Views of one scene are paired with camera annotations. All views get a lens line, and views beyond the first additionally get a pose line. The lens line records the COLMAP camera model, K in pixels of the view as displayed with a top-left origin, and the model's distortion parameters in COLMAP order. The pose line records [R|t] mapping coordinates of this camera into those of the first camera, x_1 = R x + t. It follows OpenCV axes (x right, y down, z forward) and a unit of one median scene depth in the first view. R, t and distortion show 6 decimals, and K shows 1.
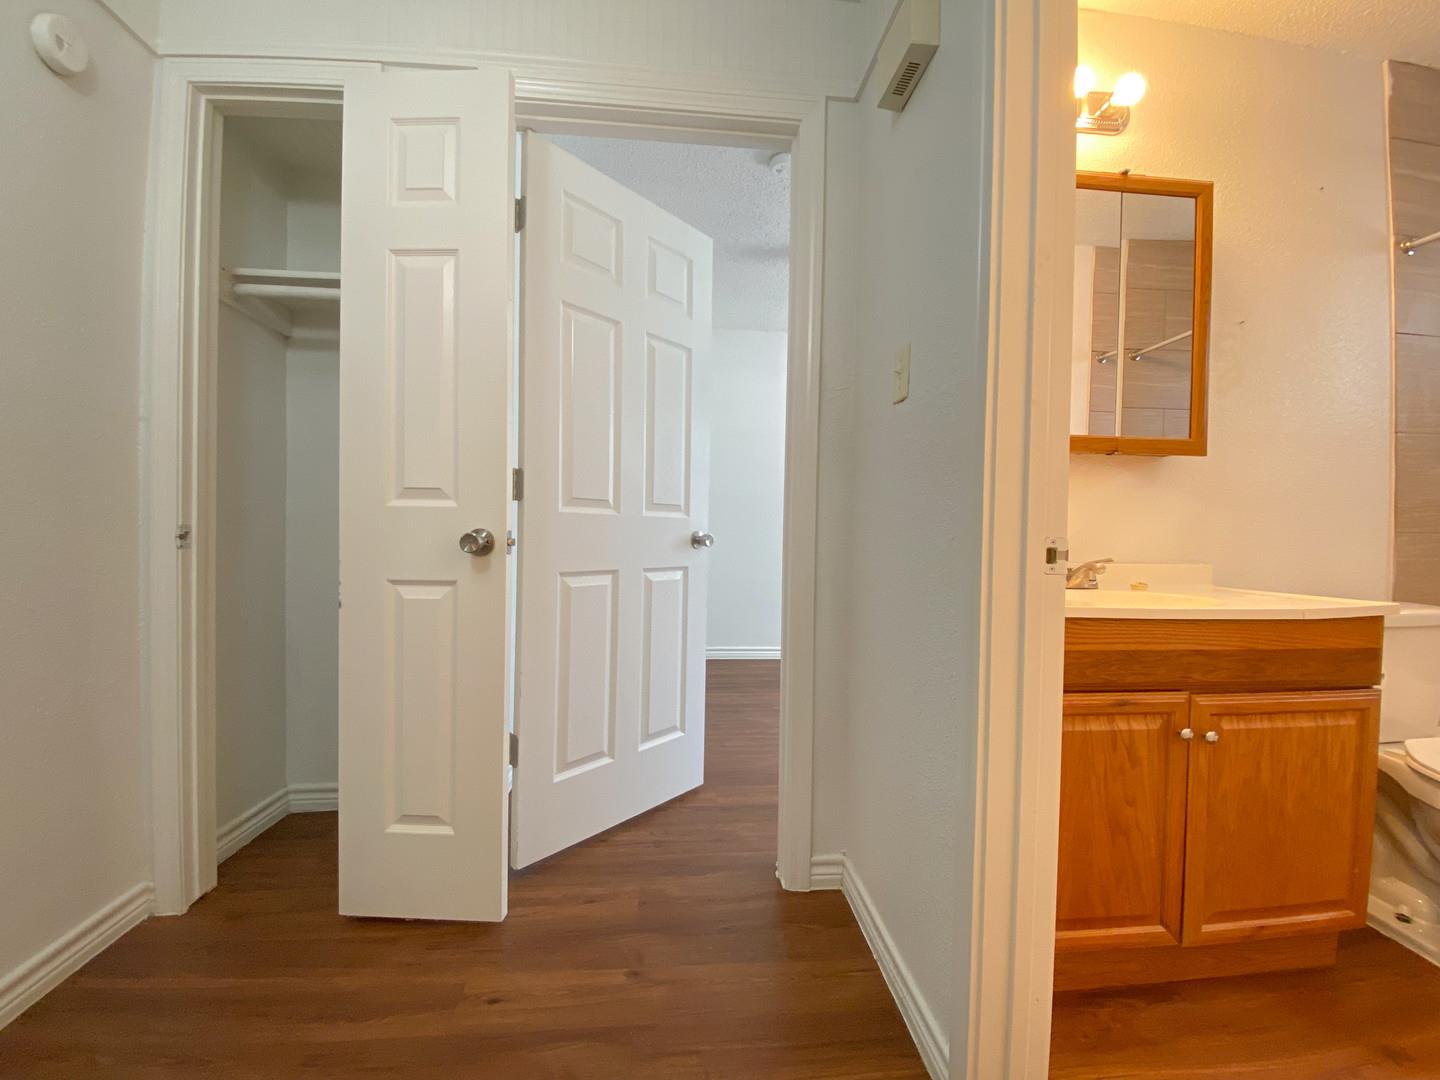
lens RADIAL K [[580.8, 0, 717.2], [0, 580.8, 539.6], [0, 0, 1]] dist [0.026128, -0.022261]
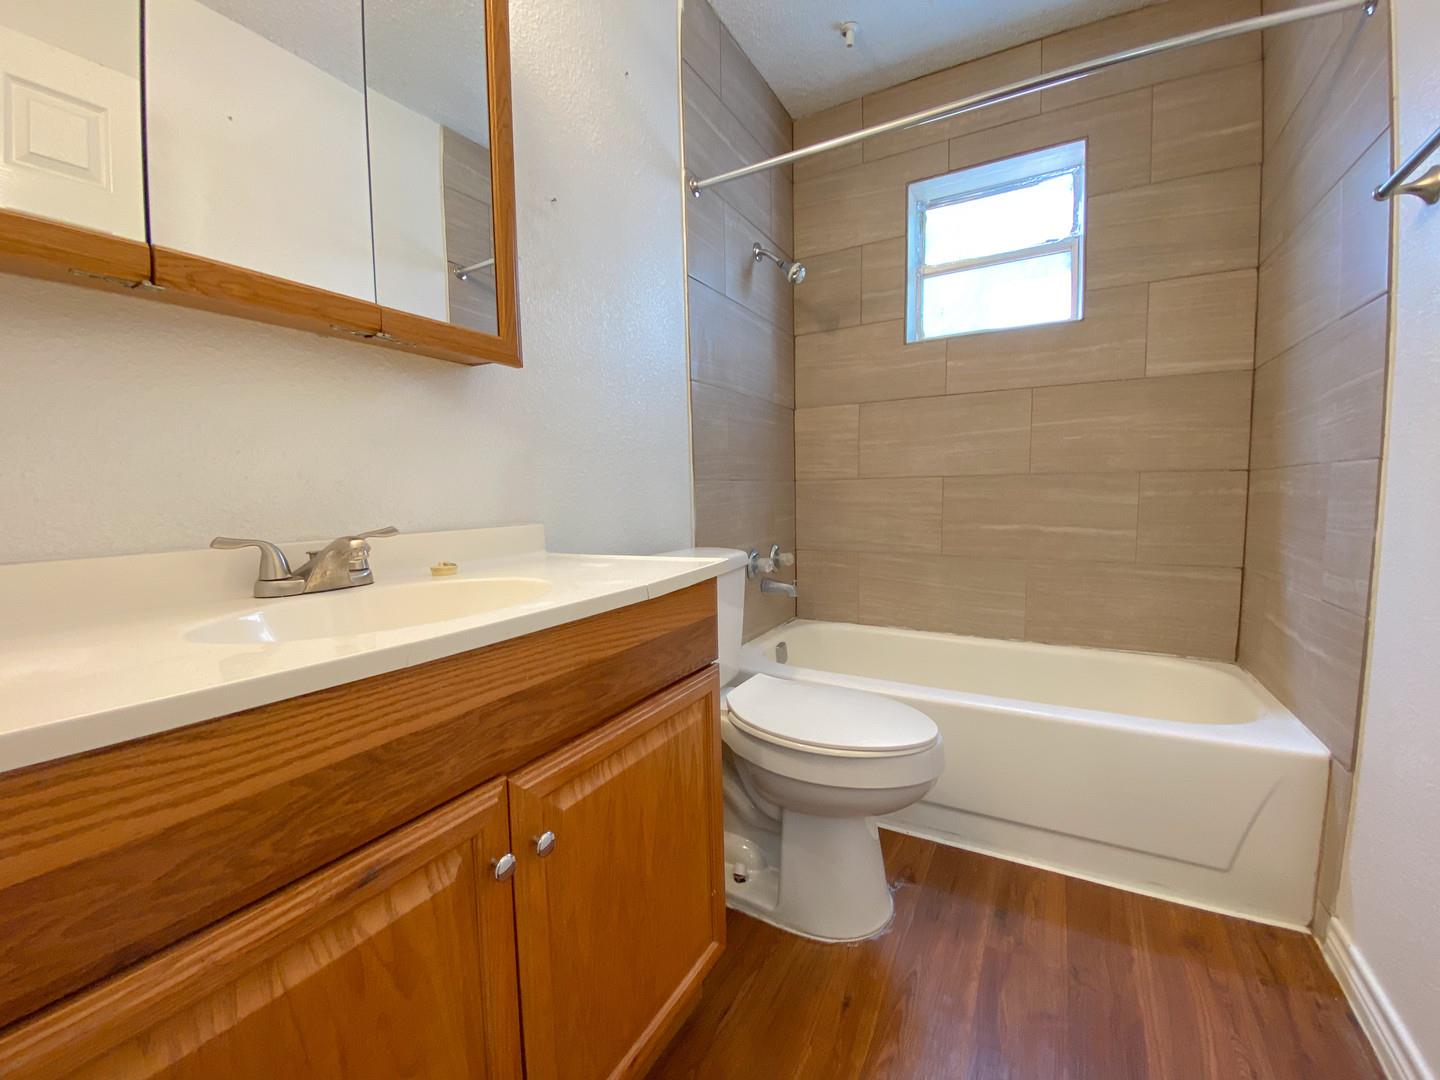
lens RADIAL K [[592.9, 0, 715.6], [0, 592.9, 547.8], [0, 0, 1]] dist [0.000866, -0.000093]
pose [[0.578064, -0.106382, 0.809027, 0.500176], [0.043560, 0.994075, 0.099590, 0.012015], [-0.814828, -0.022328, 0.579273, 0.535665]]
